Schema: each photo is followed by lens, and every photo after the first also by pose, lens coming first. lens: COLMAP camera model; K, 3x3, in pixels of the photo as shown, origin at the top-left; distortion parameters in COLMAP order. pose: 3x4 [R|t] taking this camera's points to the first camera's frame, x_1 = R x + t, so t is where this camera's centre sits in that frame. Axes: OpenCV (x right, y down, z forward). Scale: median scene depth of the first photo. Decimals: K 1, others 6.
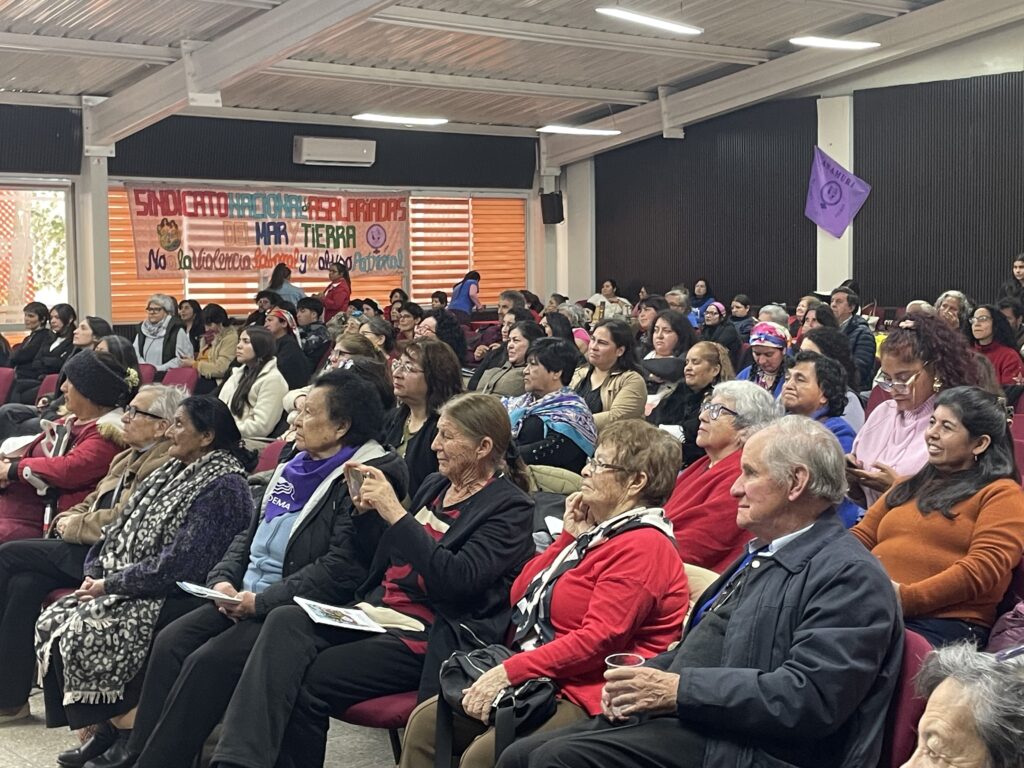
lens RADIAL K [[1521.2, 0, 512.0], [0, 1521.2, 384.0], [0, 0, 1]] dist [-0.015397, -0.027285]
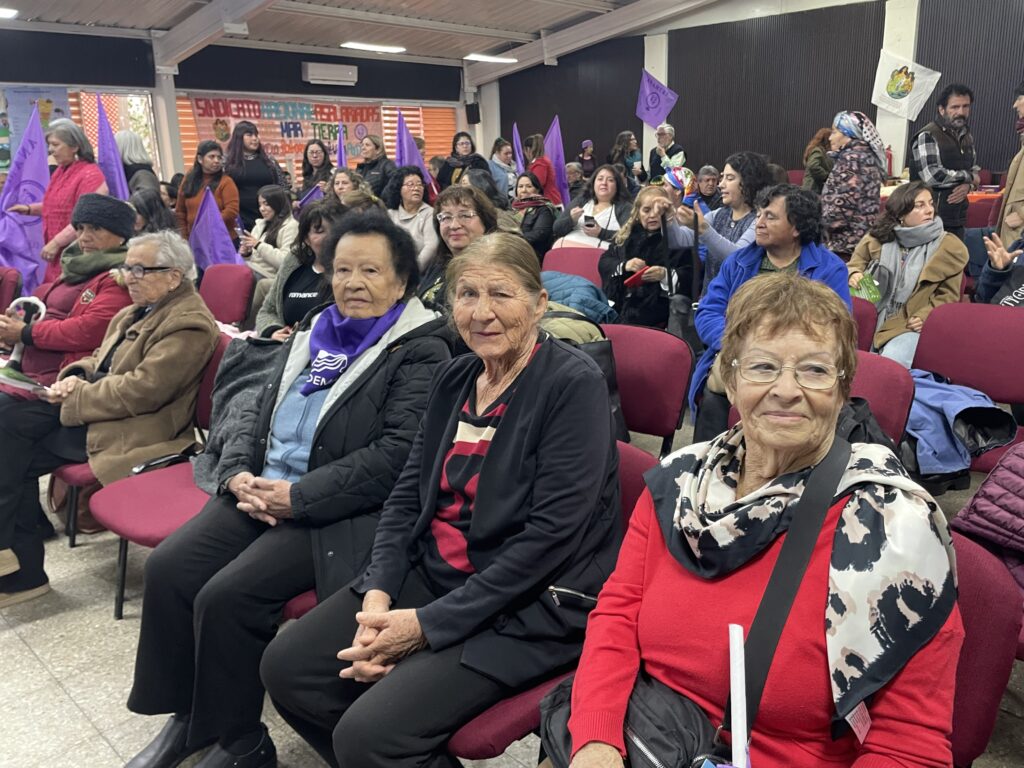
lens RADIAL K [[767.6, 0, 512.0], [0, 767.6, 384.0], [0, 0, 1]] dist [0.002834, 0.003437]
pose [[0.994788, -0.035471, 0.095595, -0.020380], [0.016263, 0.980735, 0.194664, 0.005146], [-0.100659, -0.192094, 0.976201, 0.174206]]
